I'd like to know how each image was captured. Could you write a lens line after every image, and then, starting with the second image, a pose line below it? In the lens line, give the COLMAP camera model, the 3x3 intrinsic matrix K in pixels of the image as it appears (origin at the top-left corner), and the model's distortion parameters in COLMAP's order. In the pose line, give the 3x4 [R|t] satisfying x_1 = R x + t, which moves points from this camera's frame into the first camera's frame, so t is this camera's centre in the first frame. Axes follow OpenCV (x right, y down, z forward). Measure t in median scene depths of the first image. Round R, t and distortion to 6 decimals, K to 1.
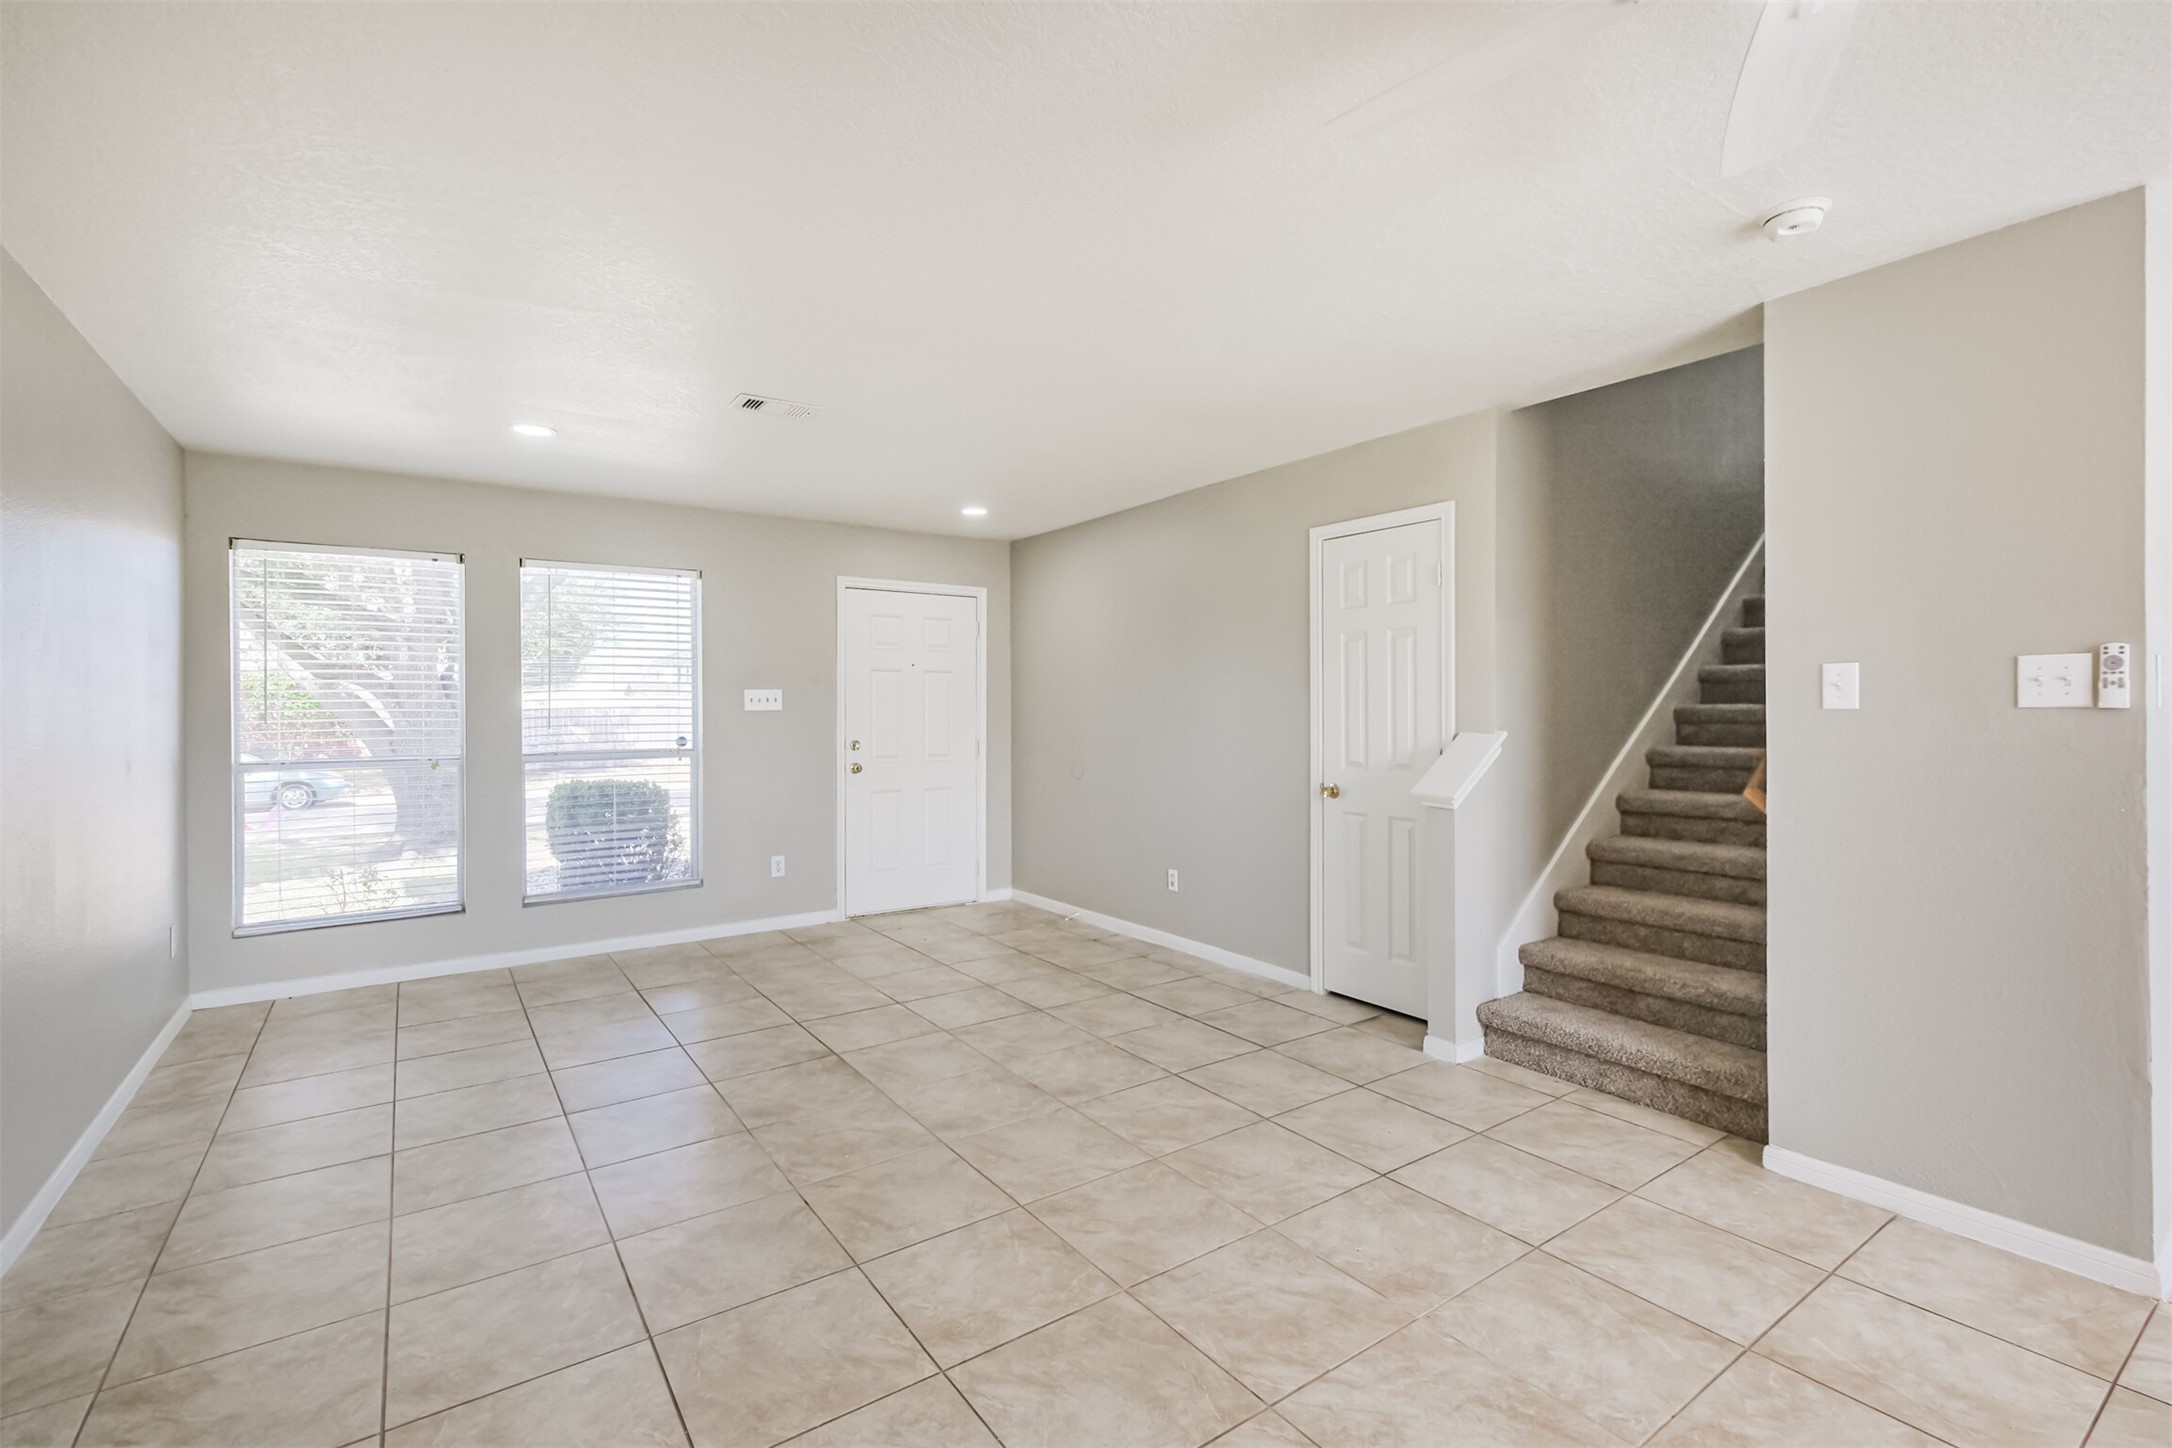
lens RADIAL K [[963.7, 0, 1082.5], [0, 963.7, 726.0], [0, 0, 1]] dist [0.010943, -0.000808]
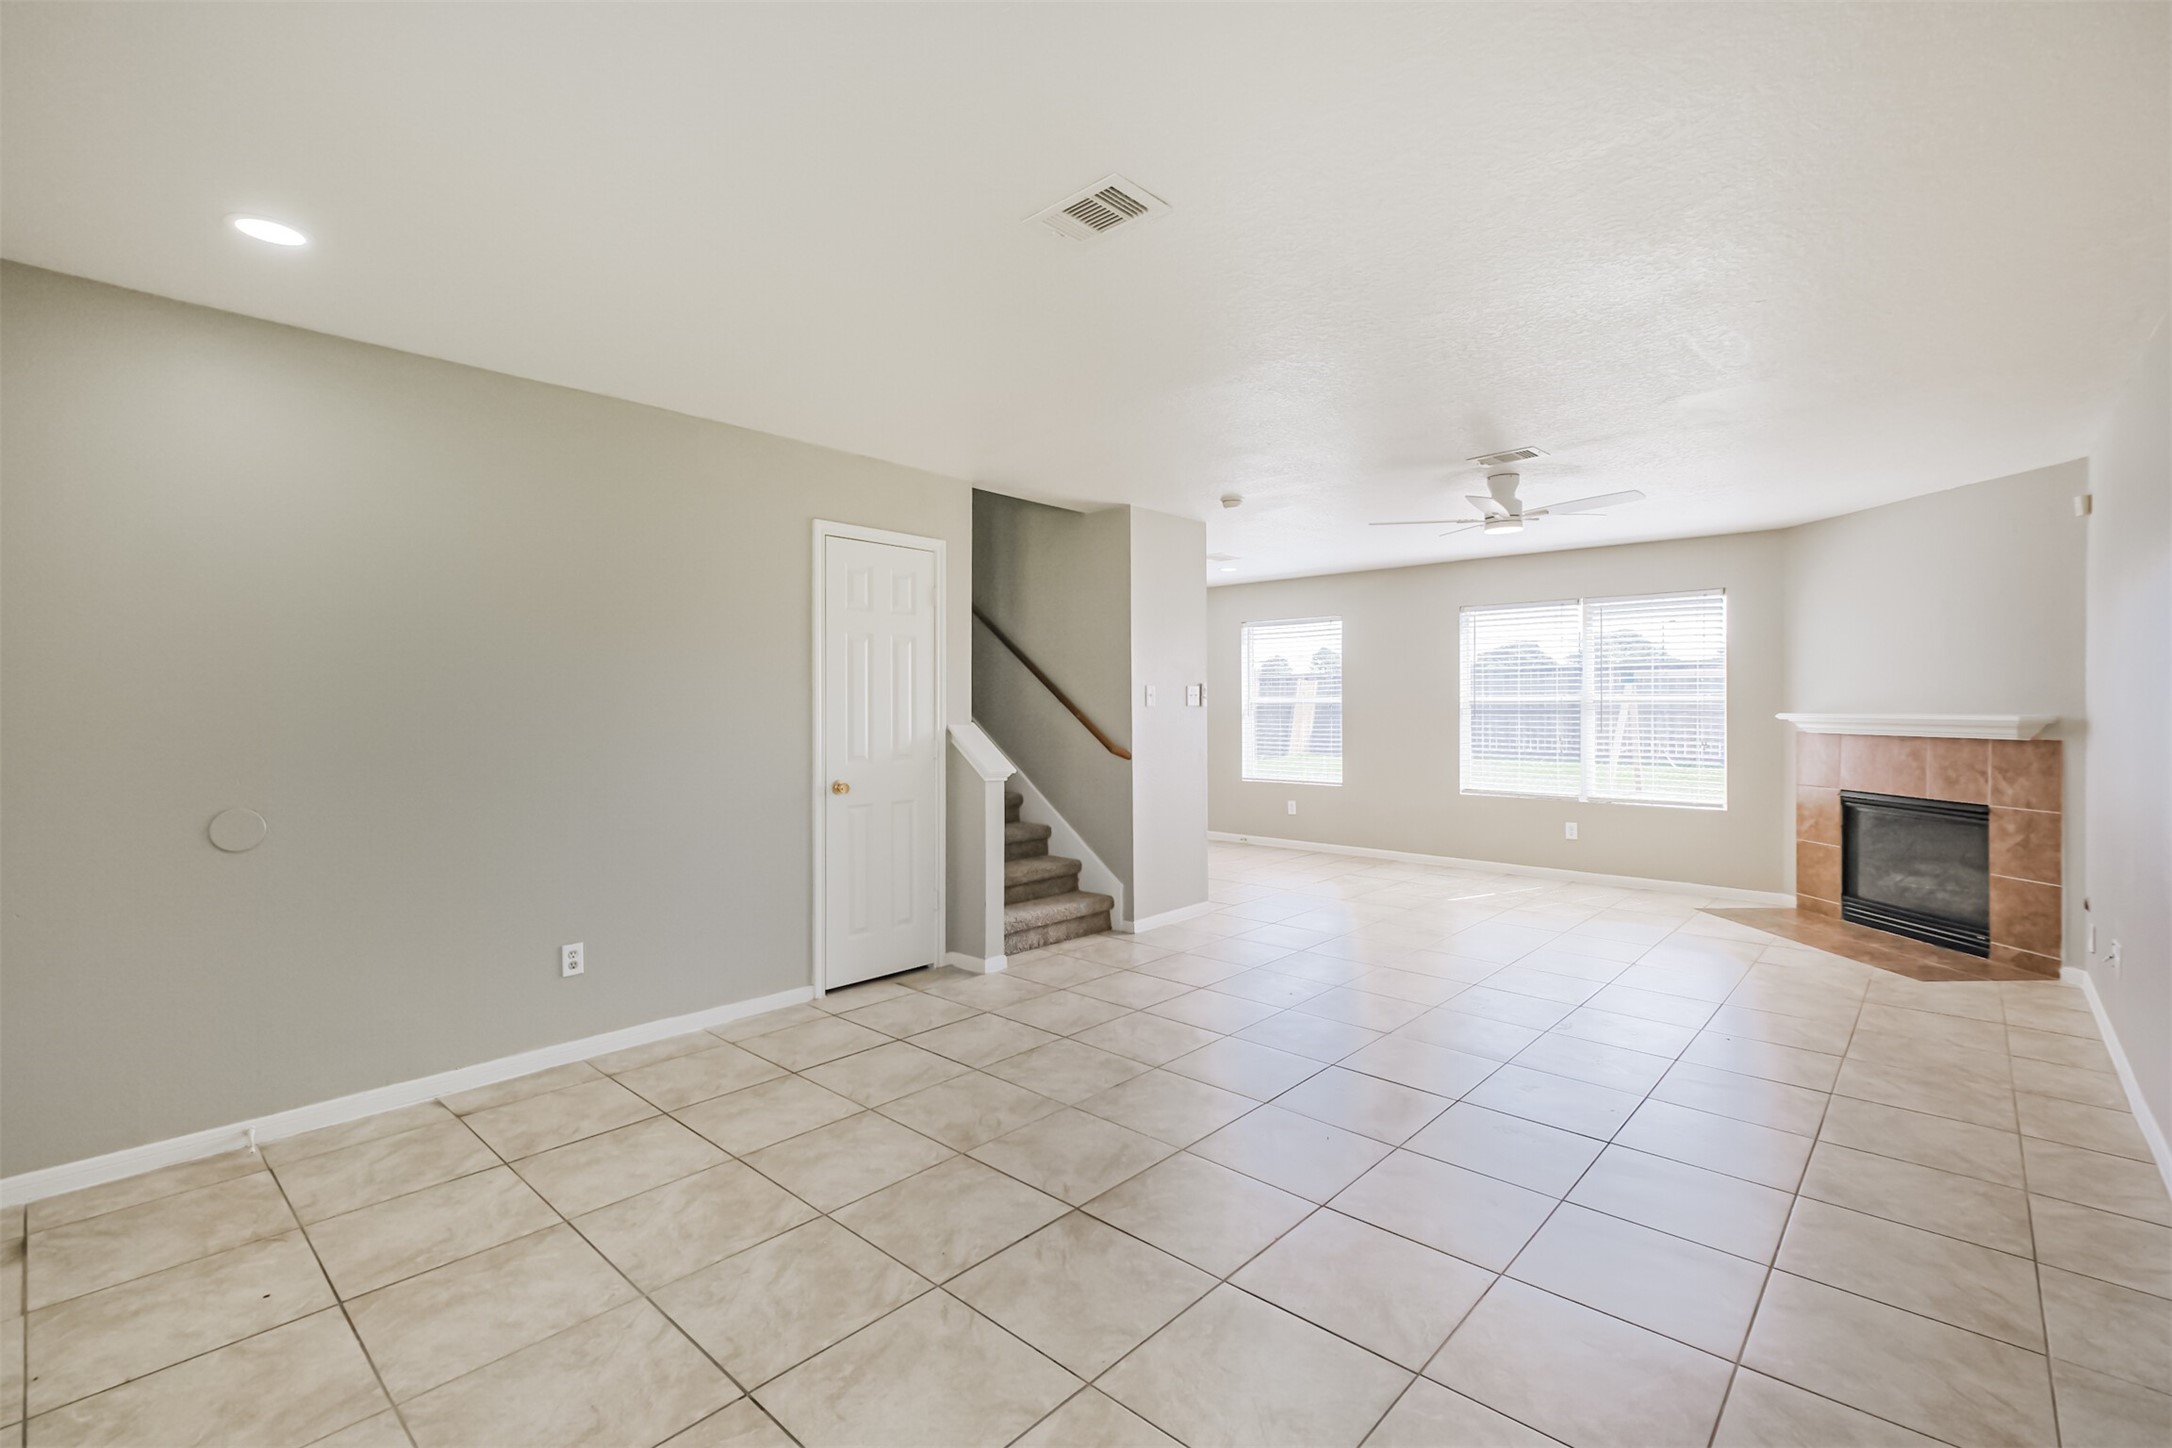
lens RADIAL K [[963.7, 0, 1094.8], [0, 963.7, 716.7], [0, 0, 1]] dist [0.010943, -0.000808]
pose [[-0.229262, -0.004179, 0.973356, -0.833180], [0.020565, 0.999747, 0.009136, -0.010485], [-0.973147, 0.022111, -0.229118, 1.030795]]
